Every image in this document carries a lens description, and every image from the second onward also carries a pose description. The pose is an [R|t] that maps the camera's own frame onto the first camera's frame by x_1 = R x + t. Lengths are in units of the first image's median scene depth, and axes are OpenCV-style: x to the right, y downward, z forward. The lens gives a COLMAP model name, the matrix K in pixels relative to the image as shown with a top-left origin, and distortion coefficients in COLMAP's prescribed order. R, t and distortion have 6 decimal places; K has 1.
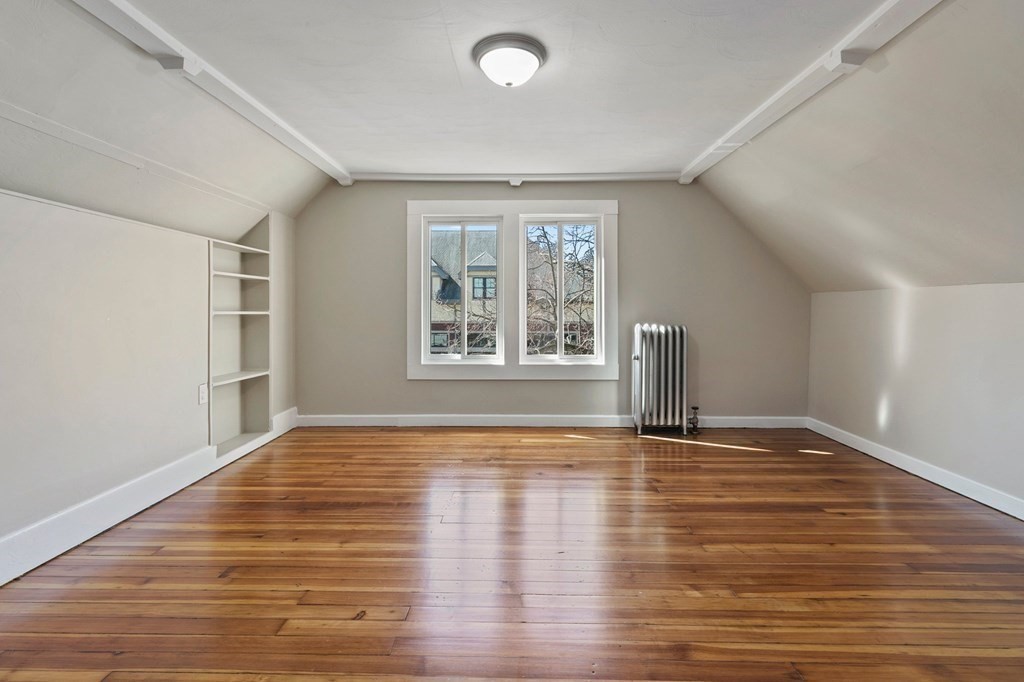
lens RADIAL K [[480.8, 0, 508.4], [0, 480.8, 315.5], [0, 0, 1]] dist [-0.002076, -0.000405]
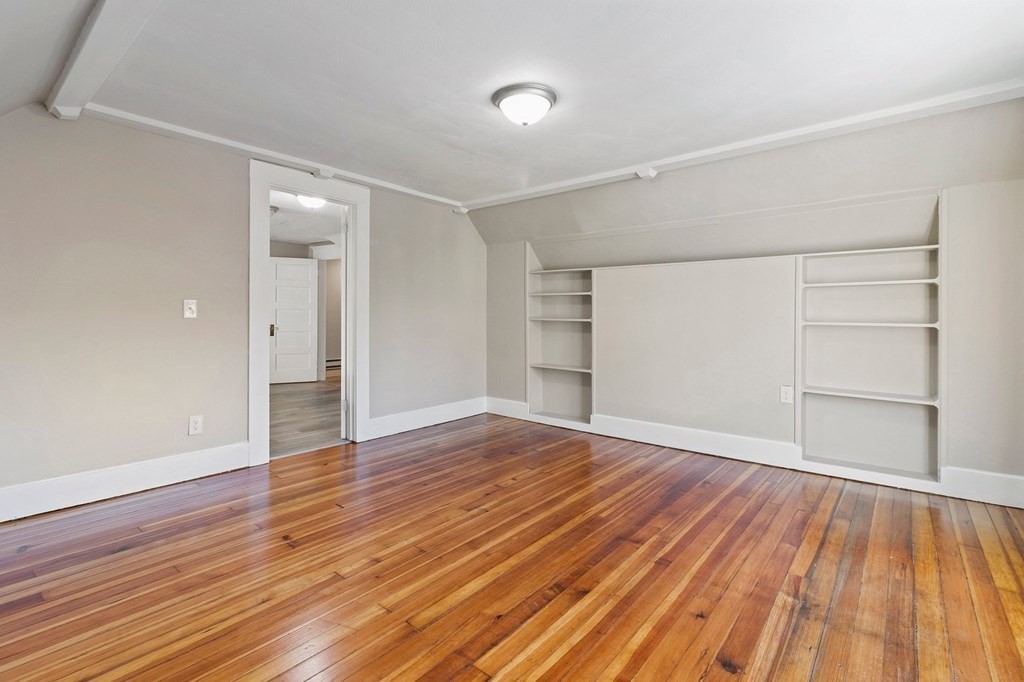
lens RADIAL K [[480.8, 0, 508.4], [0, 480.8, 315.5], [0, 0, 1]] dist [-0.002076, -0.000405]
pose [[-0.630710, -0.007464, -0.775983, 0.938003], [-0.016058, 0.999865, 0.003434, -0.022933], [0.775853, 0.014627, -0.630745, 1.721399]]
